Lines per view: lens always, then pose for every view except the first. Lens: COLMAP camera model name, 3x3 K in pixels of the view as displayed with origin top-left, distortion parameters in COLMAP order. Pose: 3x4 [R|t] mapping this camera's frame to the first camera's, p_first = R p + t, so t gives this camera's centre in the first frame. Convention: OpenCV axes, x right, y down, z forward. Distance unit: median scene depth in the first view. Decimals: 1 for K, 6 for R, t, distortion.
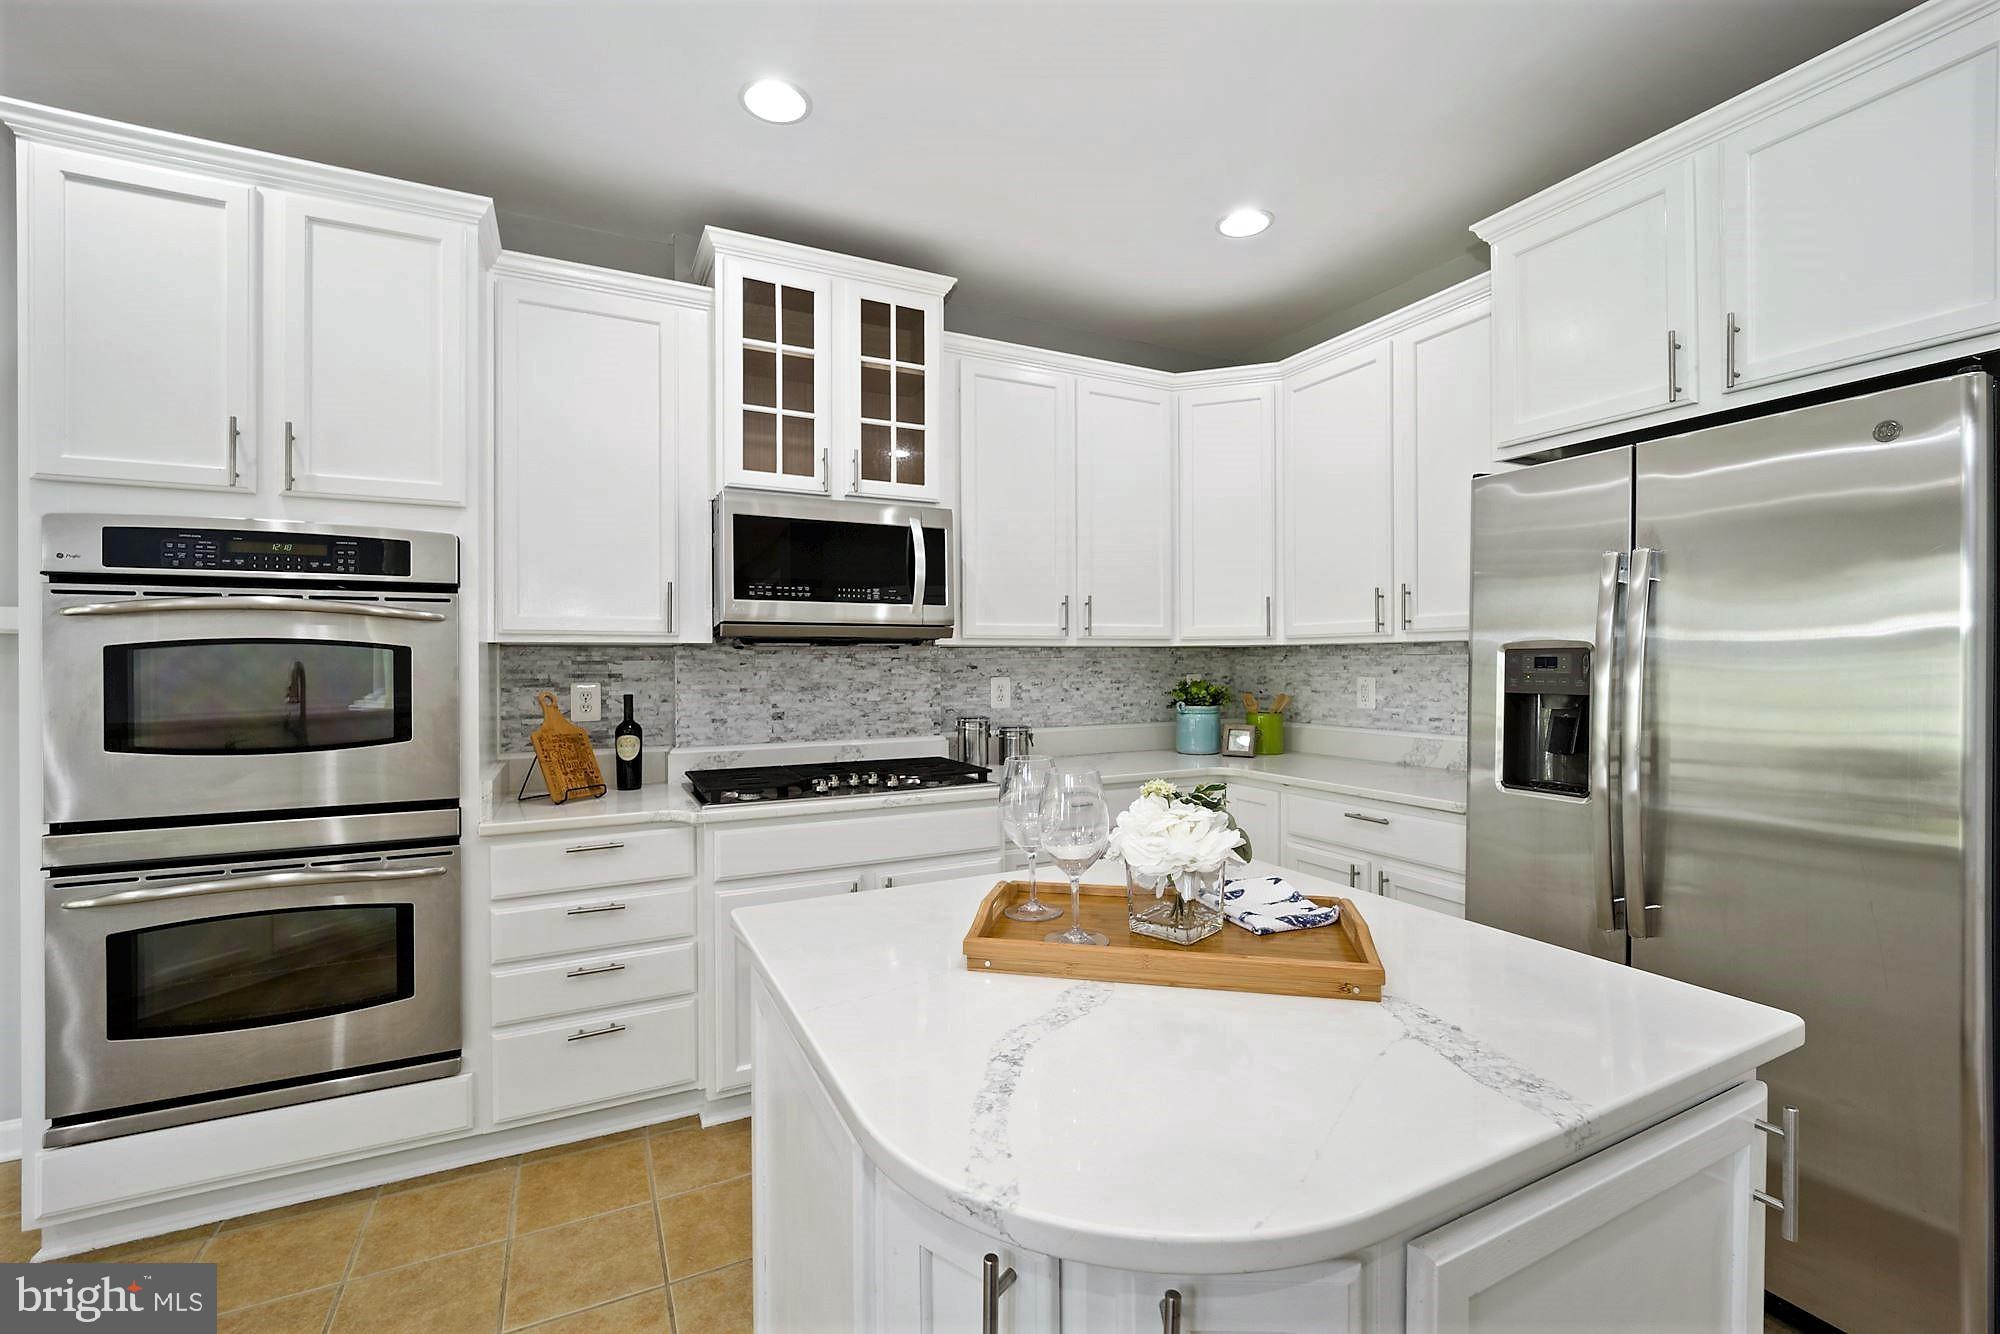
lens RADIAL K [[845.3, 0, 995.2], [0, 845.3, 661.8], [0, 0, 1]] dist [-0.002313, -0.000374]
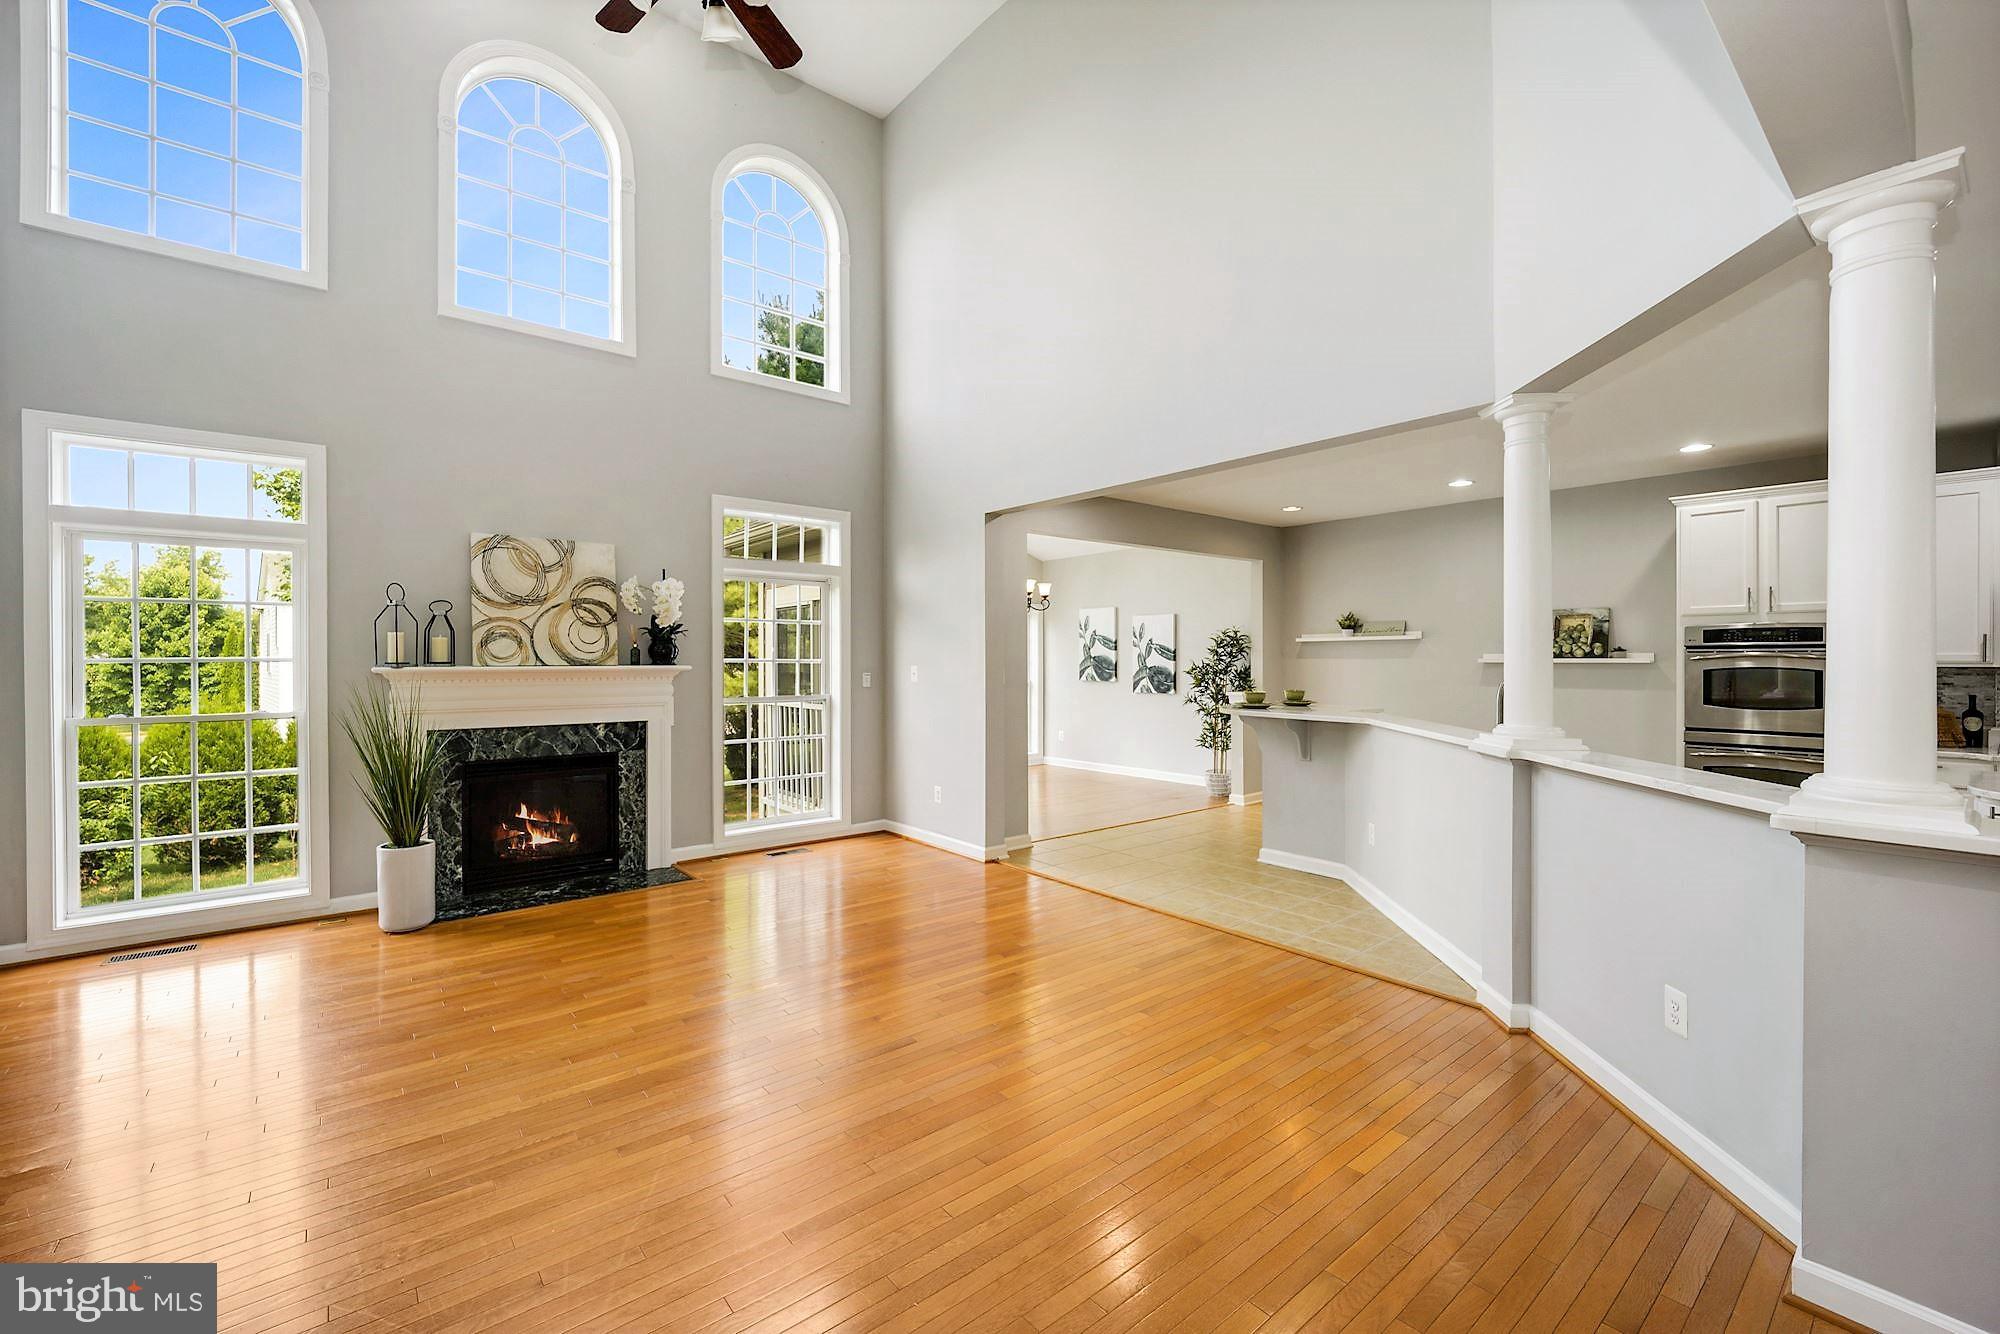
lens RADIAL K [[833.0, 0, 991.5], [0, 833.0, 663.8], [0, 0, 1]] dist [0.014490, 0.000122]
pose [[0.211454, 0.009320, -0.977344, 0.891569], [0.003582, 0.999940, 0.010311, -0.052716], [0.977381, -0.005682, 0.211408, -1.408519]]
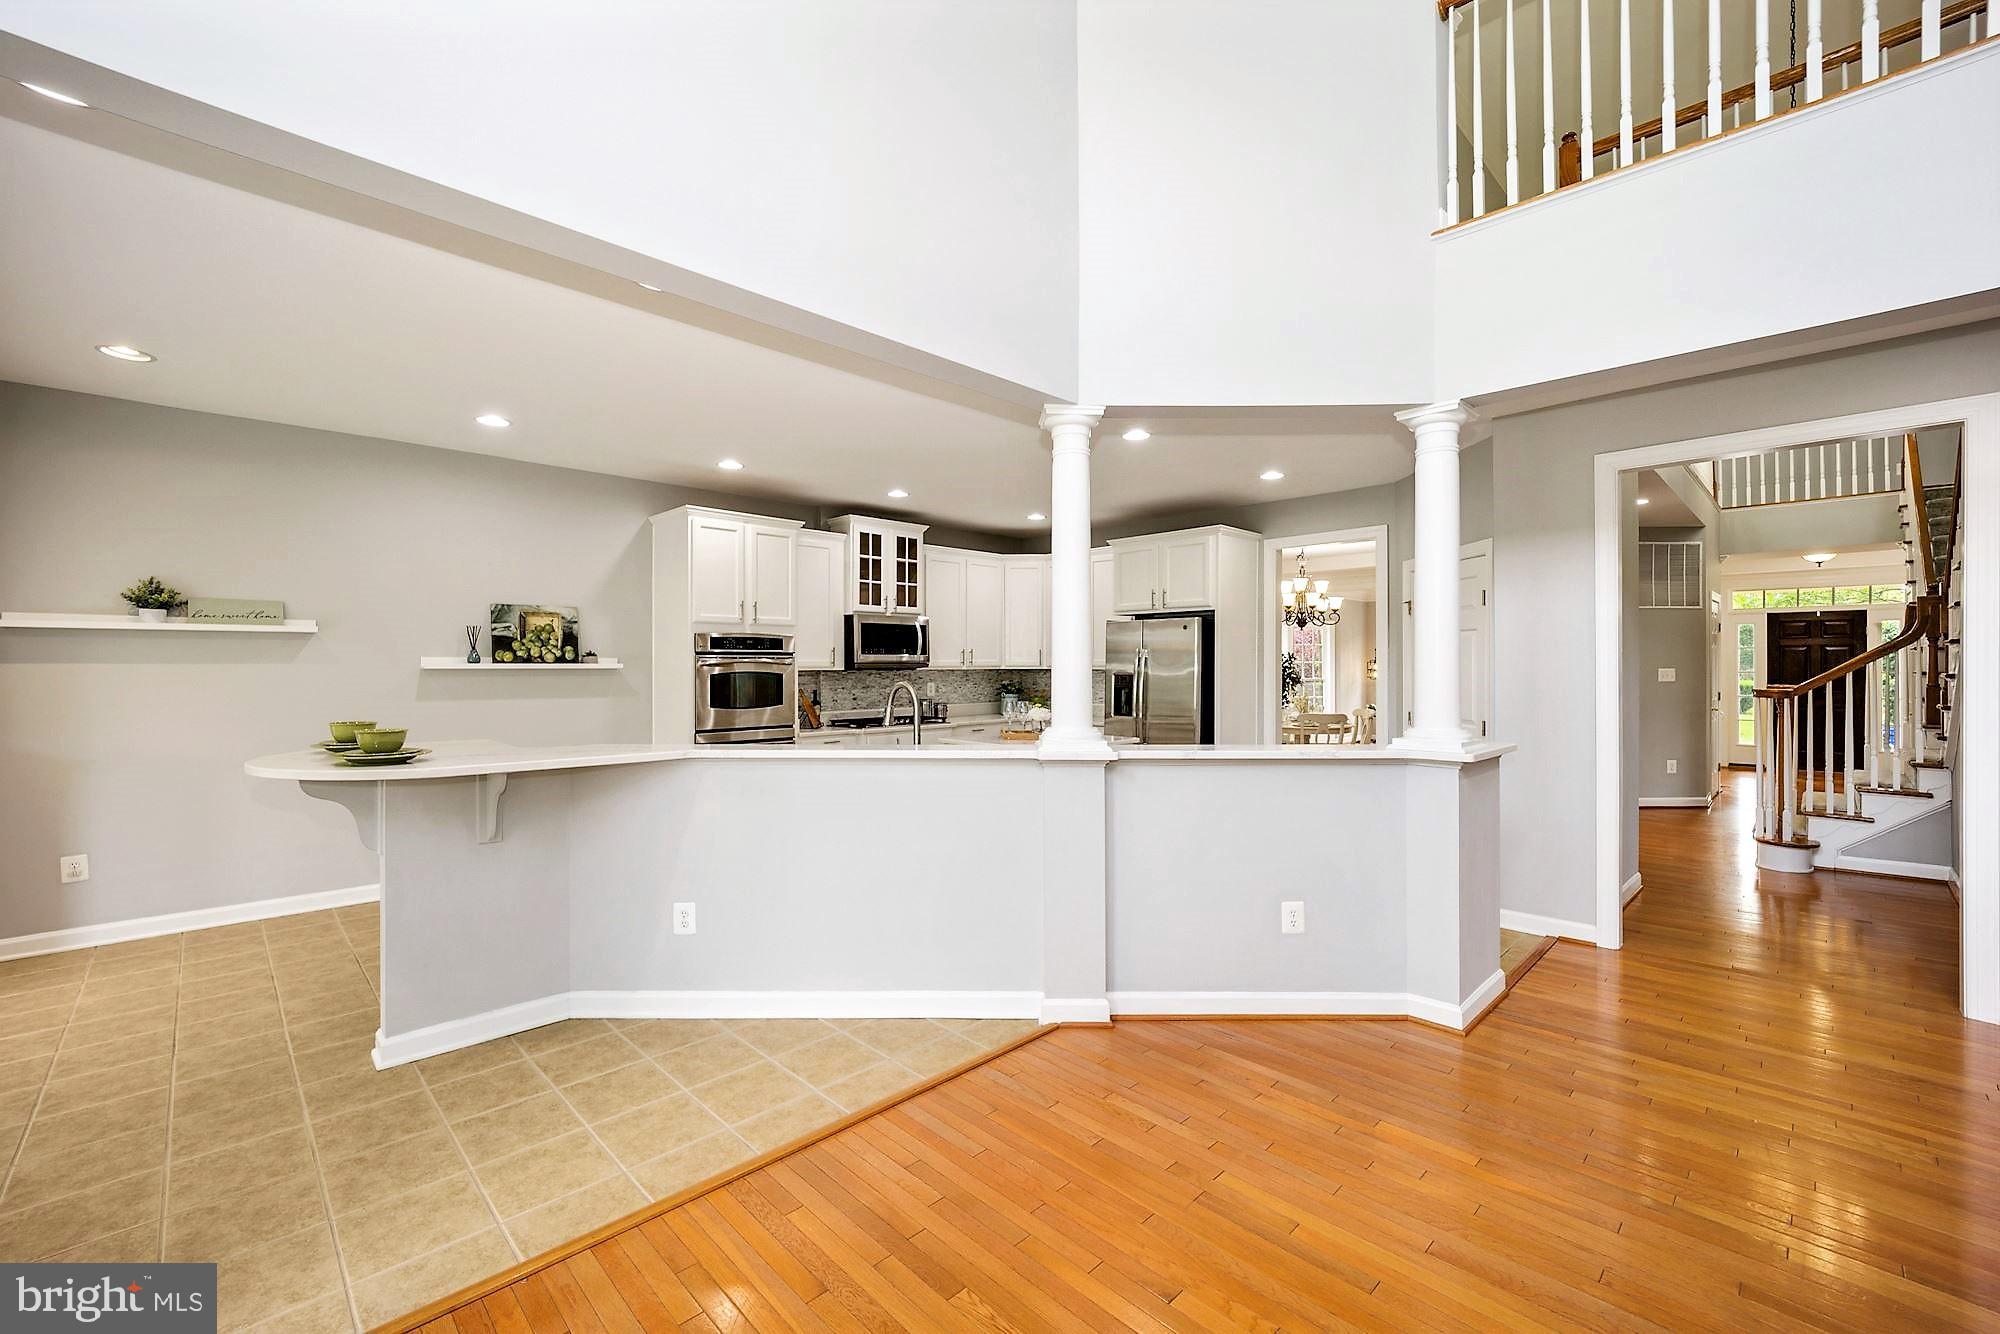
lens RADIAL K [[828.1, 0, 995.8], [0, 828.1, 661.7], [0, 0, 1]] dist [-0.001976, 0.000137]
pose [[0.950801, 0.005451, 0.309756, -0.669439], [-0.004841, 0.999985, -0.002737, -0.042041], [-0.309766, 0.001103, 0.950812, -1.535730]]
